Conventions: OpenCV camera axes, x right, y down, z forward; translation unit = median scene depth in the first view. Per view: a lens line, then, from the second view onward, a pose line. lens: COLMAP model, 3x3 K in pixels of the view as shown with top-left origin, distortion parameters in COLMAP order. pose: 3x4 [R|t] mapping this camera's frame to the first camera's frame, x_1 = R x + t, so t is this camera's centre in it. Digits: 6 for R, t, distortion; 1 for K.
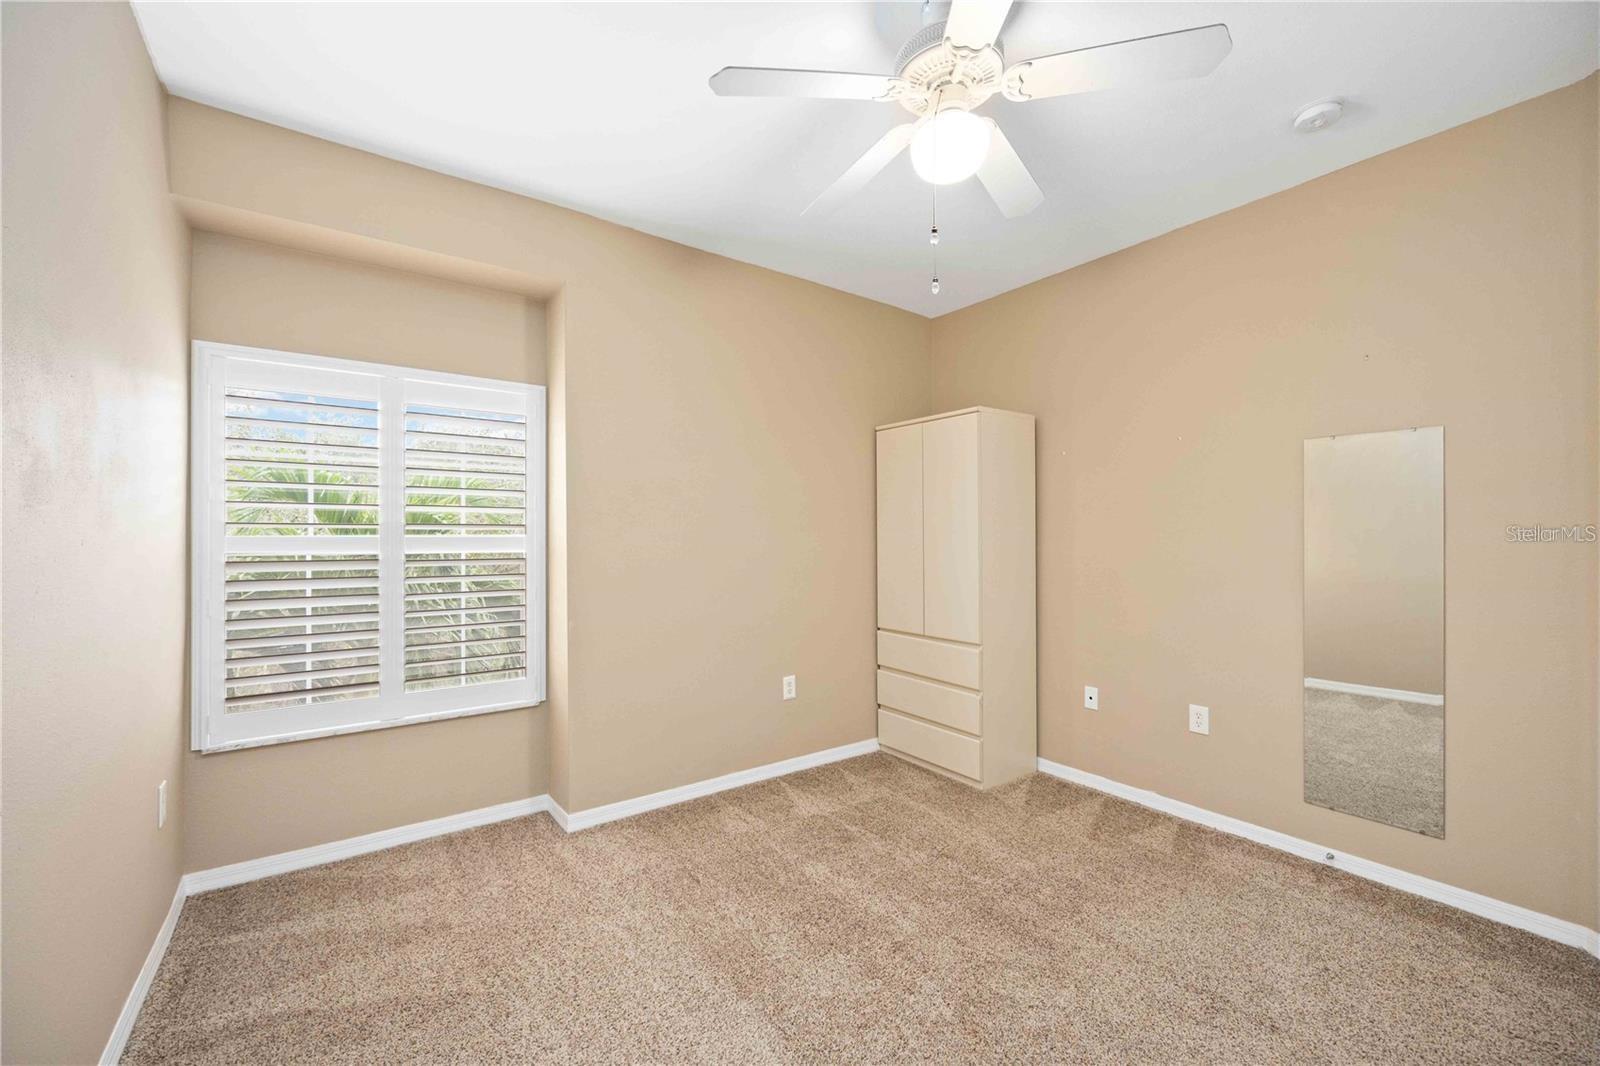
lens RADIAL K [[638.4, 0, 802.7], [0, 638.4, 529.0], [0, 0, 1]] dist [-0.001980, -0.000435]
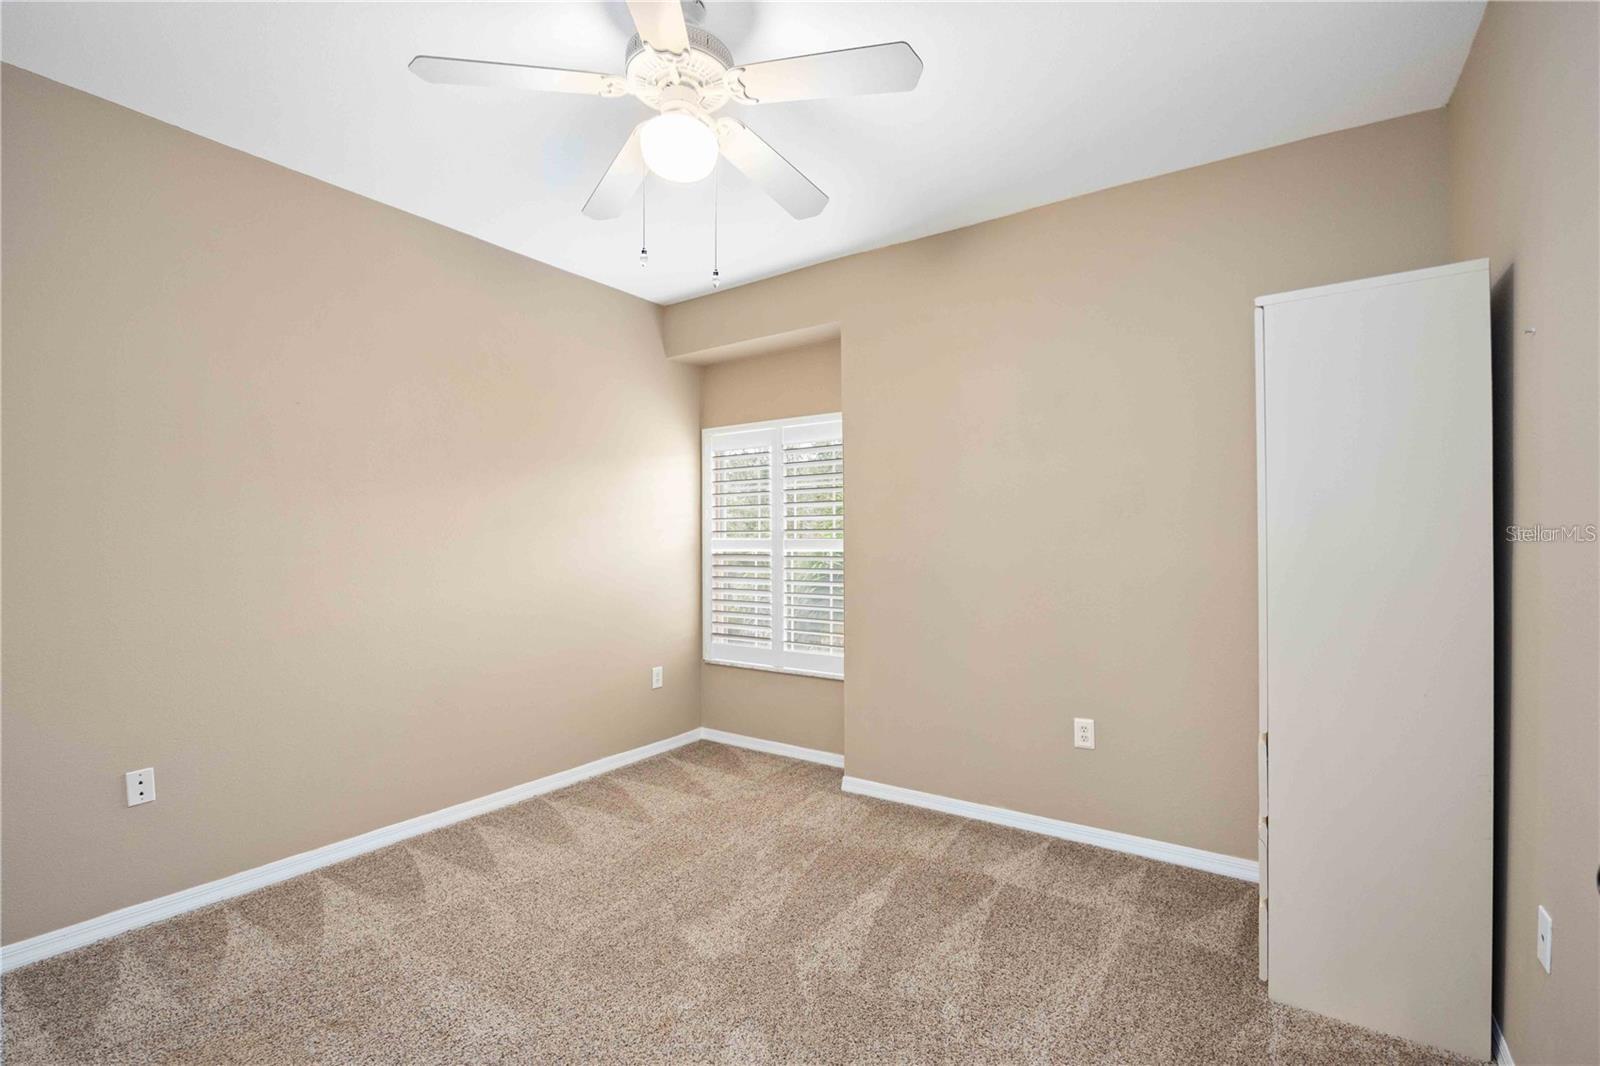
lens RADIAL K [[712.8, 0, 808.5], [0, 712.8, 544.6], [0, 0, 1]] dist [-0.022520, 0.002603]
pose [[0.325769, 0.001969, -0.945447, 0.903326], [0.019731, 0.999766, 0.008881, 0.011212], [0.945244, -0.021548, 0.325653, 0.555842]]
